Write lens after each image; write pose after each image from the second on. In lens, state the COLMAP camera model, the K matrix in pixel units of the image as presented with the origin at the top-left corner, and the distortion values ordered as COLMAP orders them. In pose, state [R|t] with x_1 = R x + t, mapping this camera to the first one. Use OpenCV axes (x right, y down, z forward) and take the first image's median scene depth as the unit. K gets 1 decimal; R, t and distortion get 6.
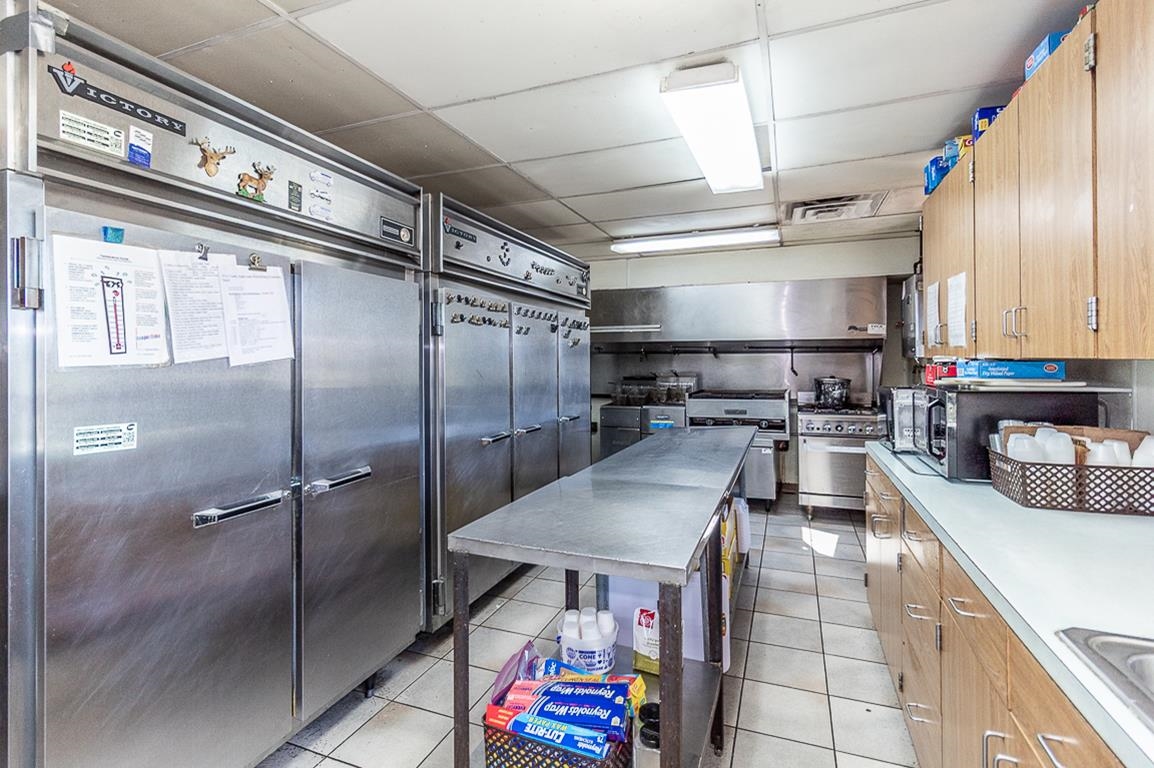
lens RADIAL K [[533.6, 0, 570.4], [0, 533.6, 370.0], [0, 0, 1]] dist [0.003229, 0.001125]
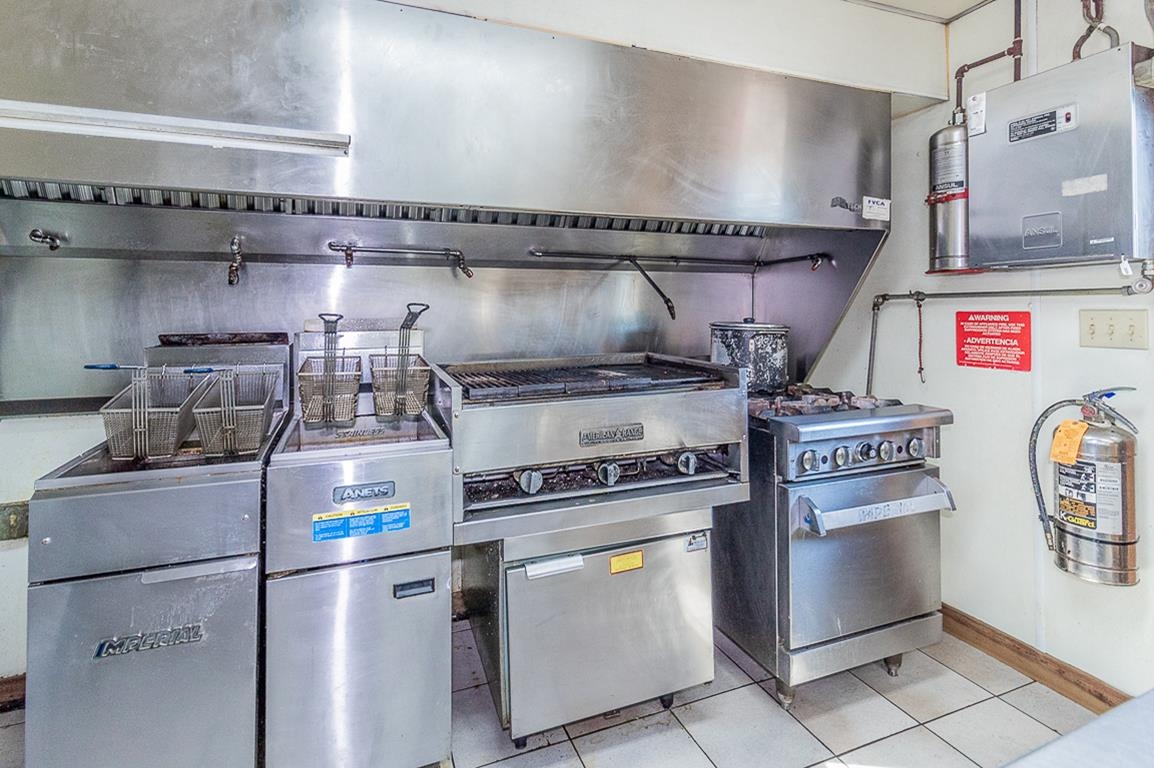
lens RADIAL K [[553.6, 0, 578.1], [0, 553.6, 320.0], [0, 0, 1]] dist [0.000278, 0.000632]
pose [[0.727894, -0.010717, 0.685606, 0.194595], [0.012310, 0.999921, 0.002561, 0.024460], [-0.685579, 0.006576, 0.727968, 2.091707]]
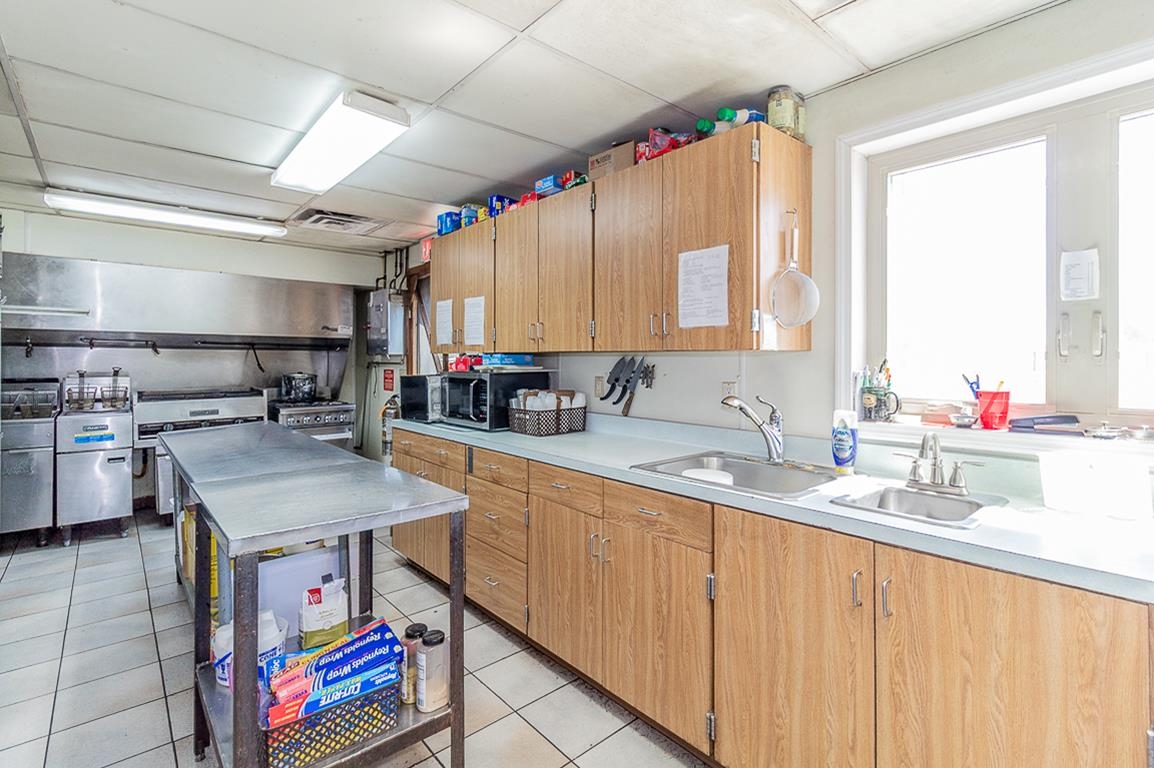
lens RADIAL K [[533.6, 0, 570.4], [0, 533.6, 370.0], [0, 0, 1]] dist [0.003229, 0.001125]
pose [[0.474185, -0.009554, 0.880374, -0.518590], [0.011783, 0.999920, 0.004504, 0.024565], [-0.880347, 0.008238, 0.474259, 0.062288]]
